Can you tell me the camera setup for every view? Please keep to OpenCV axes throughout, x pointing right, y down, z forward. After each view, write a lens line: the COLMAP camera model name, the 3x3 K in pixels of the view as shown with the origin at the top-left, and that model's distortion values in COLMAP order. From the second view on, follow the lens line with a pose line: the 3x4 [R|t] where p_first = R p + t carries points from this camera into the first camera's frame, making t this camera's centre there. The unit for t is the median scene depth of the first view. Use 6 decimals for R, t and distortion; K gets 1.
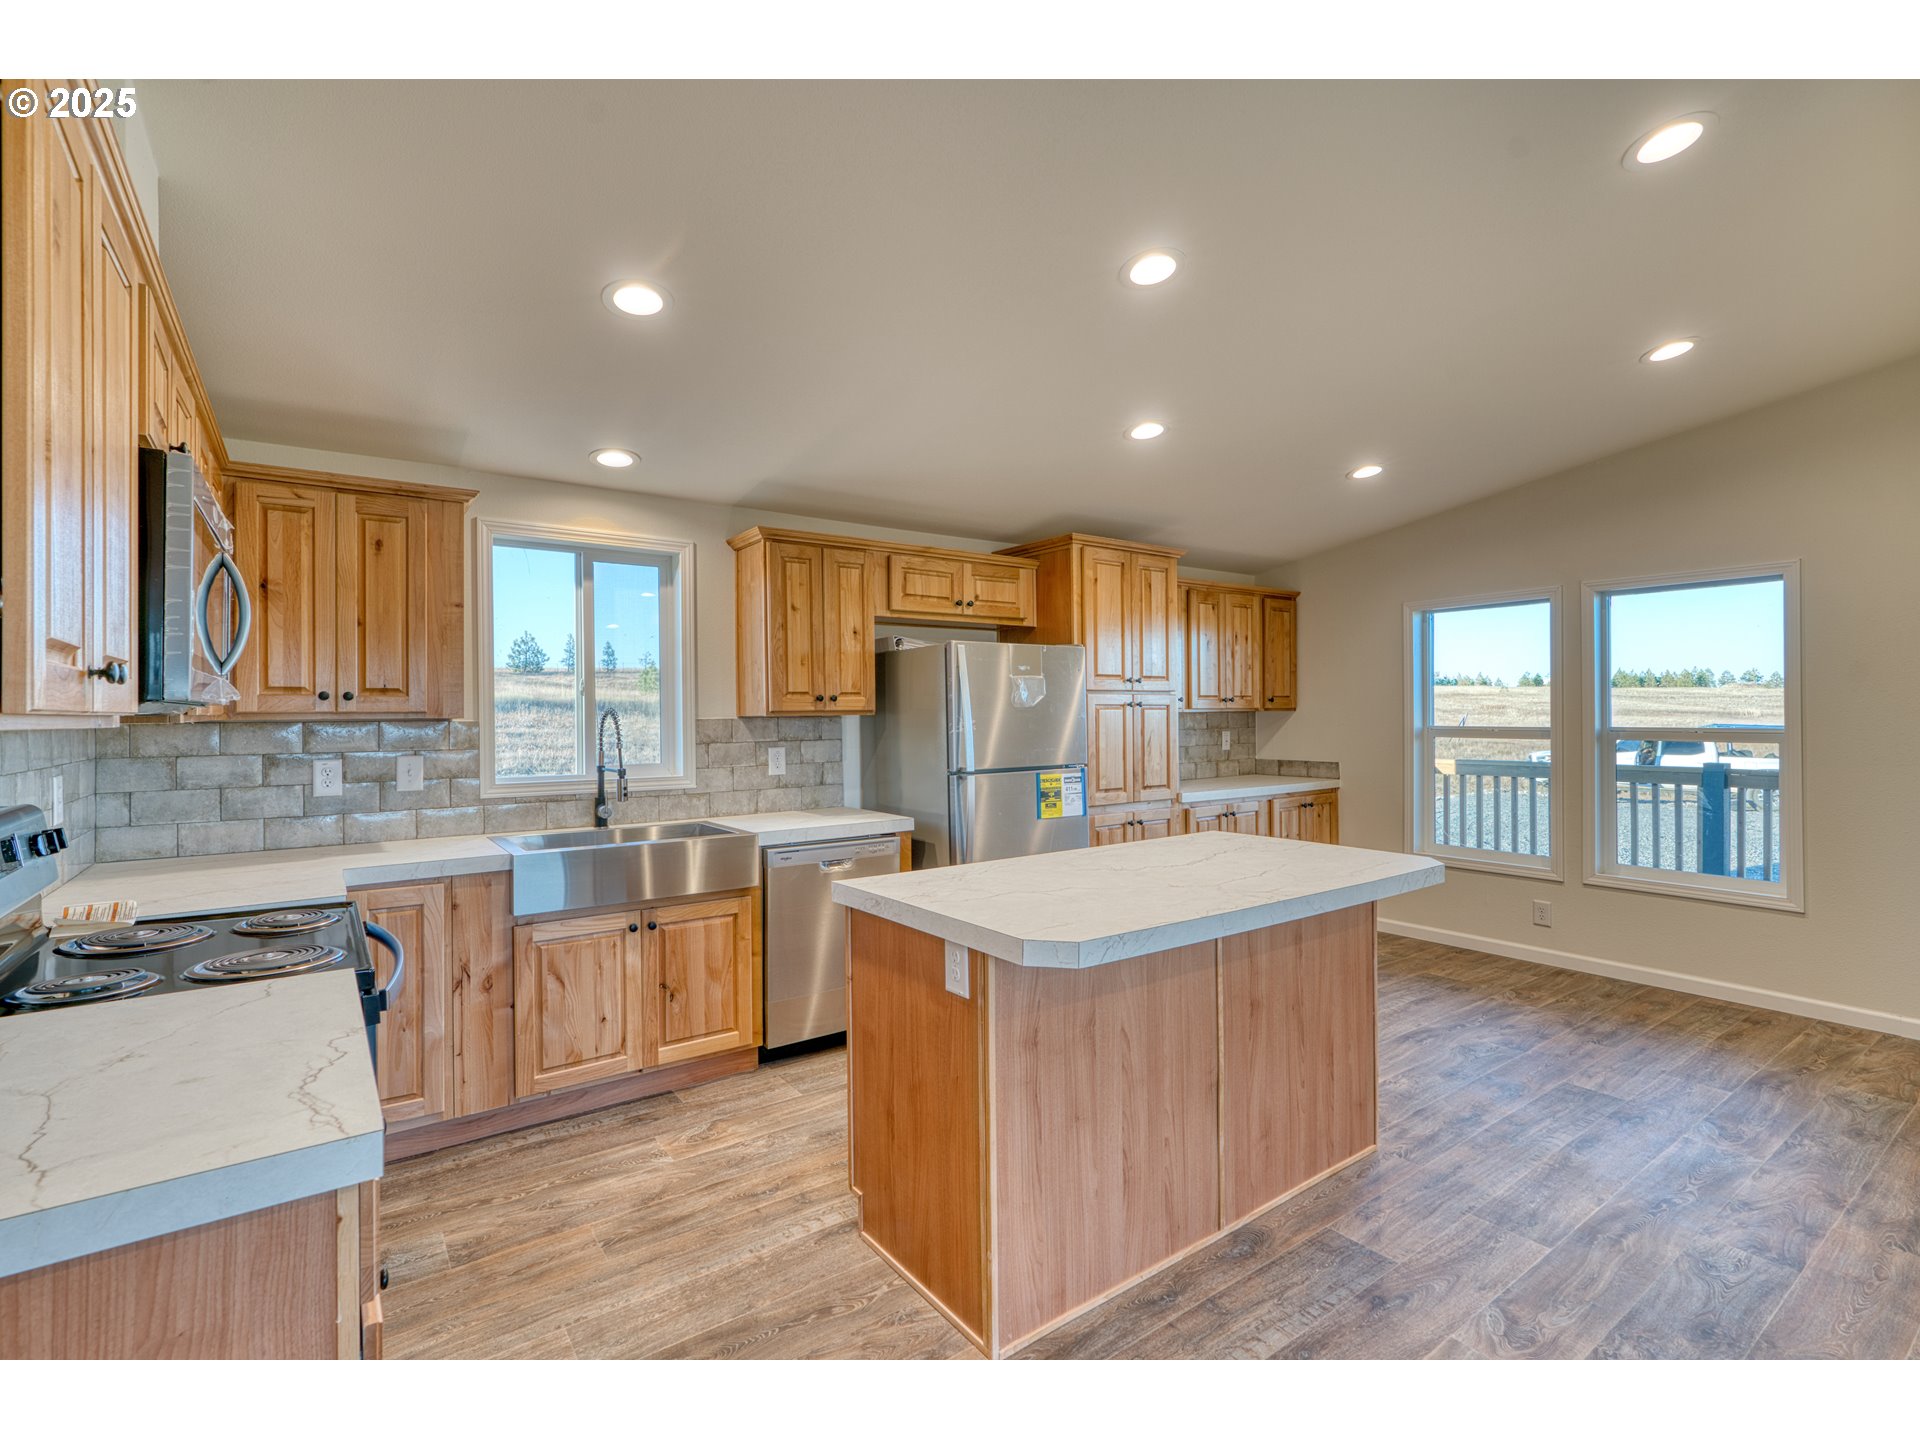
lens RADIAL K [[885.6, 0, 937.2], [0, 885.6, 710.9], [0, 0, 1]] dist [-0.002089, 0.000442]
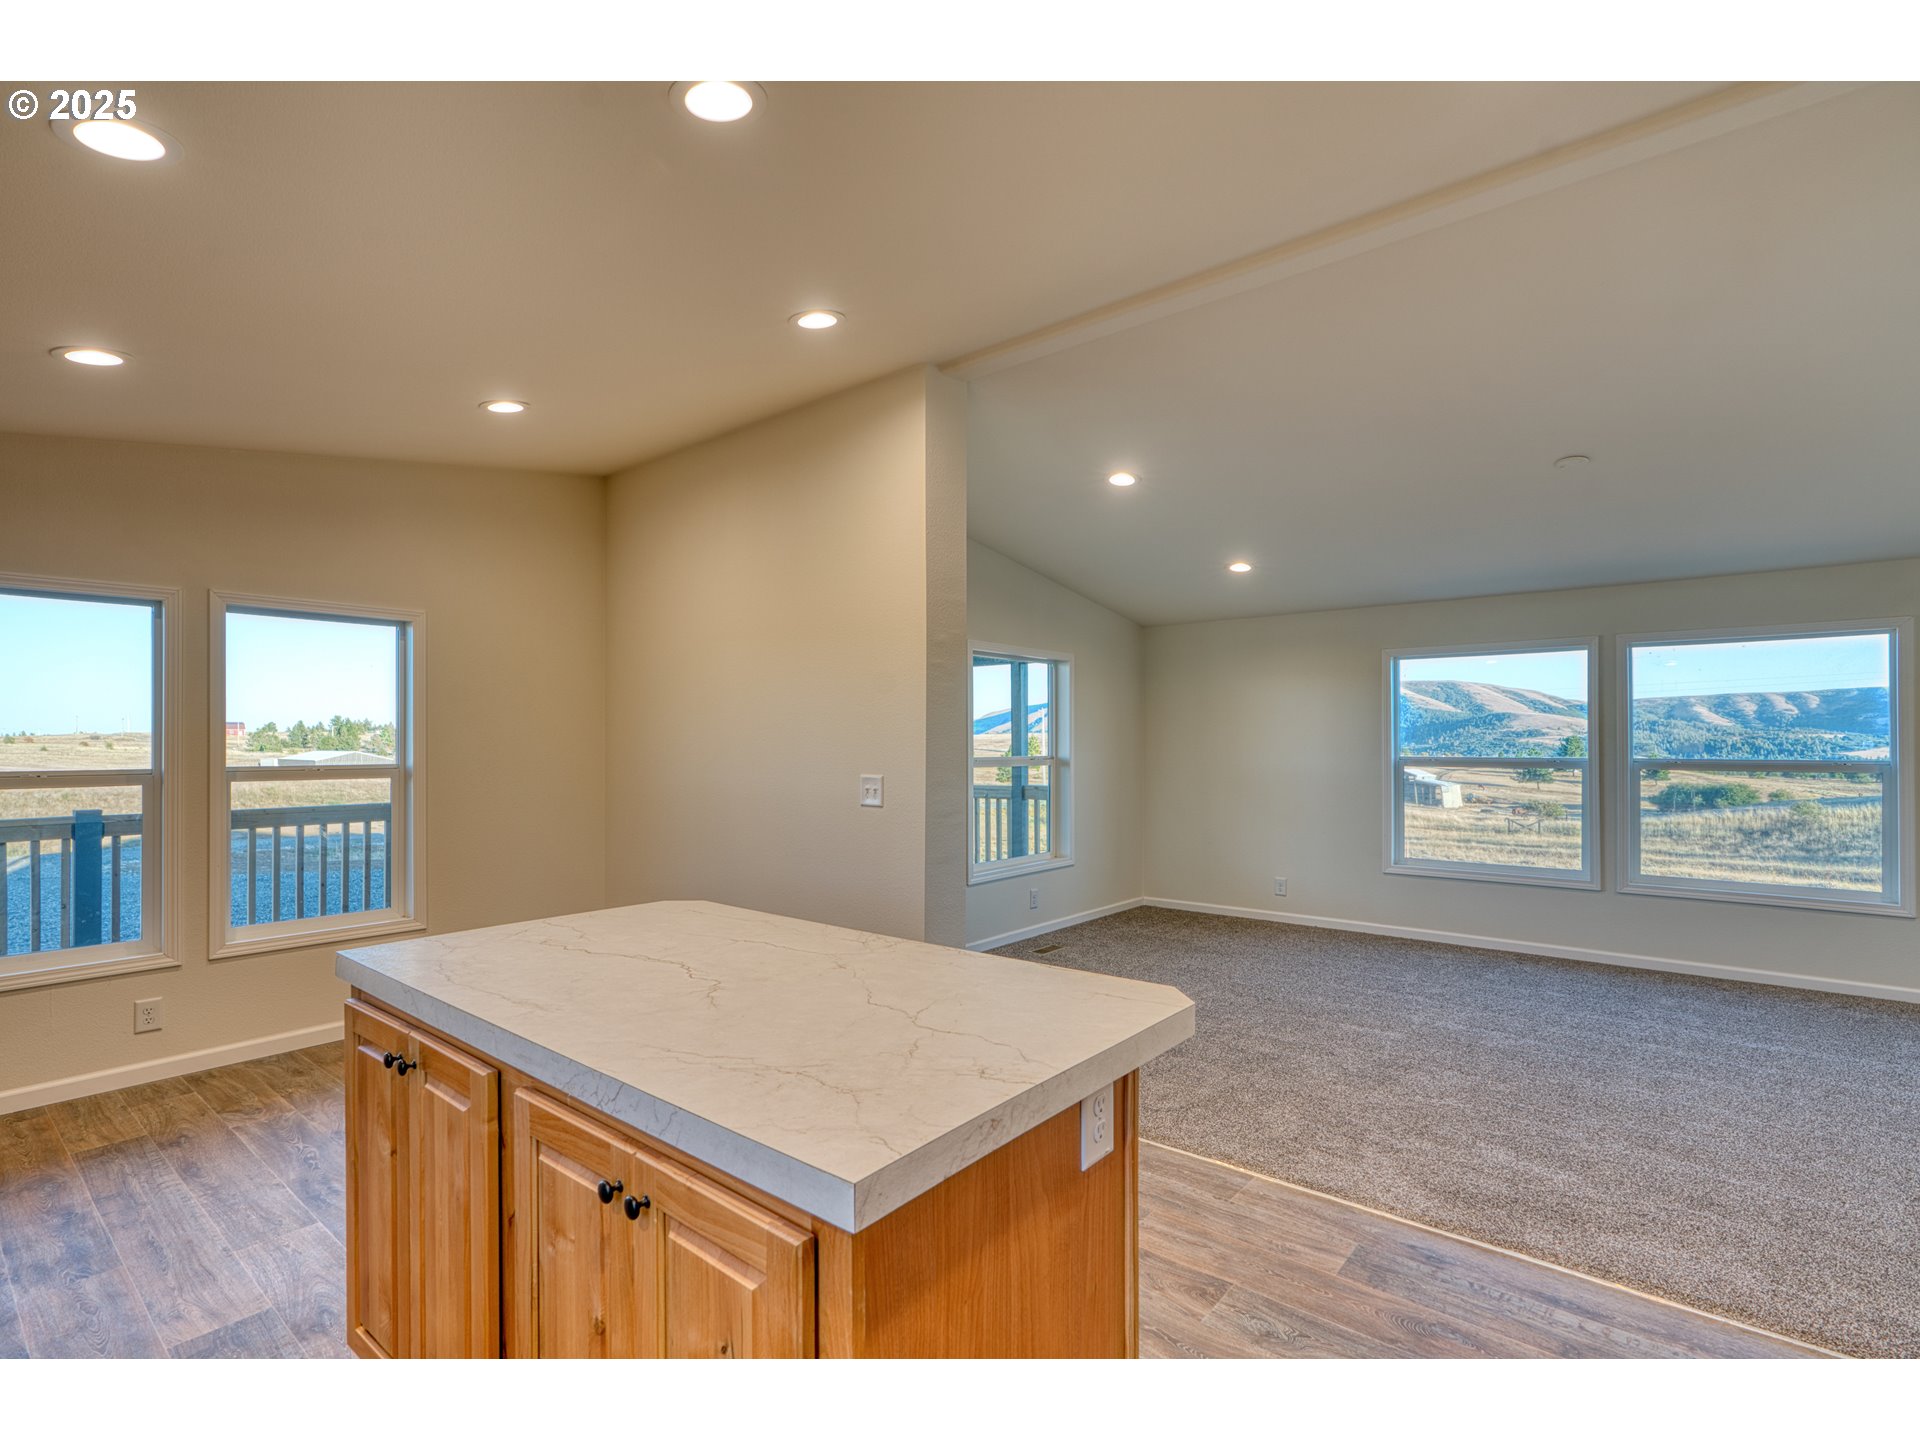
lens RADIAL K [[916.2, 0, 960.0], [0, 916.2, 720.0], [0, 0, 1]] dist [-0.001974, 0.000402]
pose [[-0.263677, 0.028049, 0.964203, -0.313065], [0.003075, 0.999597, -0.028238, -0.000110], [-0.964606, -0.004480, -0.263657, 0.631944]]
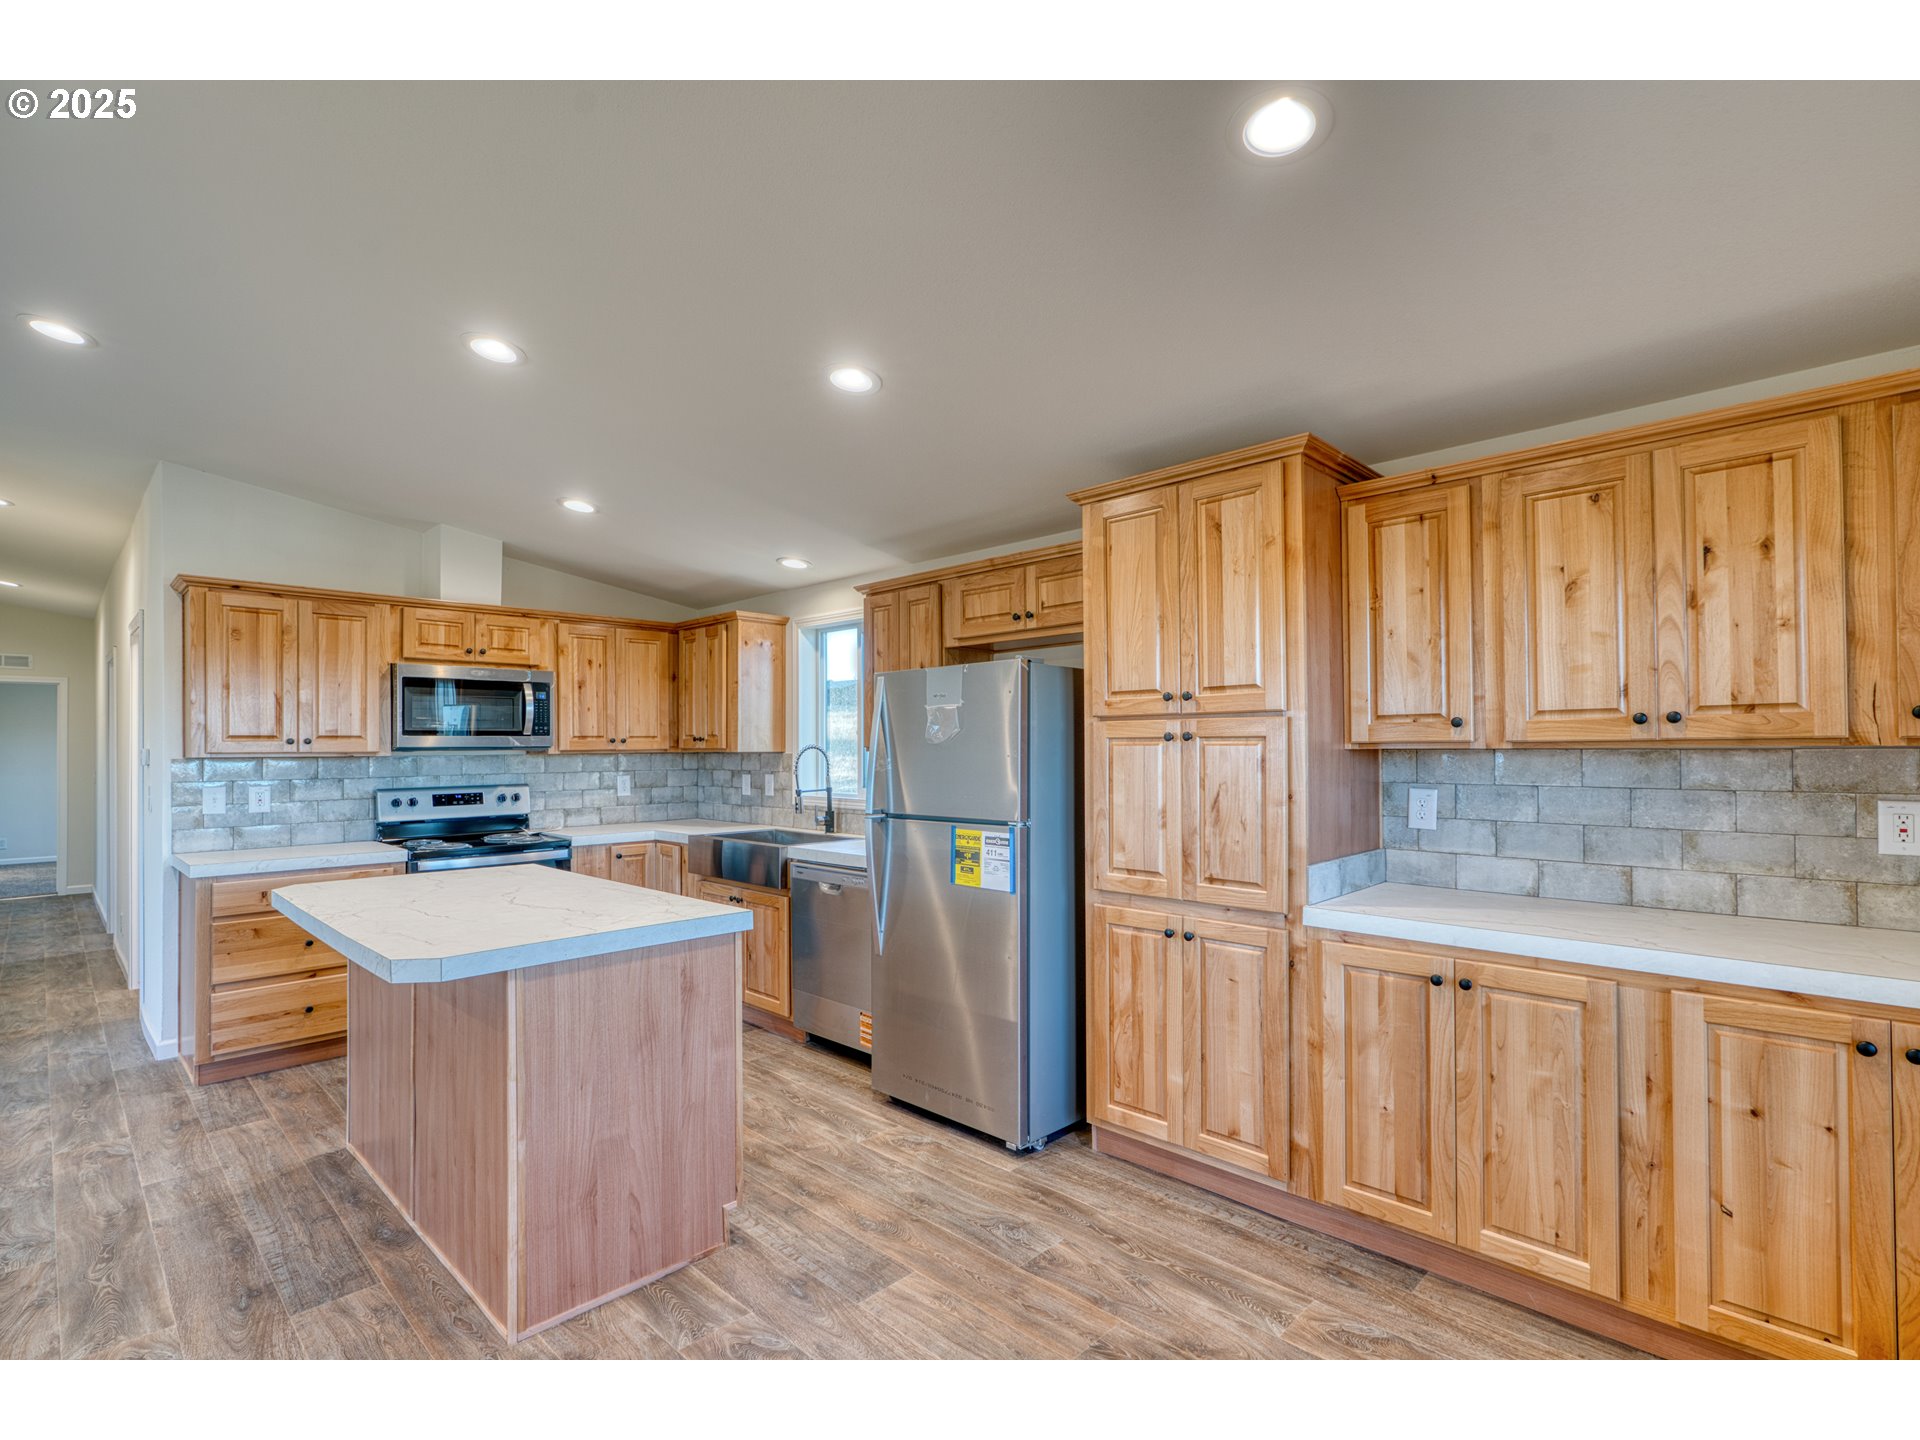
lens RADIAL K [[898.2, 0, 962.8], [0, 898.2, 740.4], [0, 0, 1]] dist [-0.001117, 0.000550]
pose [[0.193081, -0.001966, -0.981181, 0.901400], [0.008265, 0.999966, -0.000377, -0.006714], [0.981148, -0.008037, 0.193090, 0.843782]]
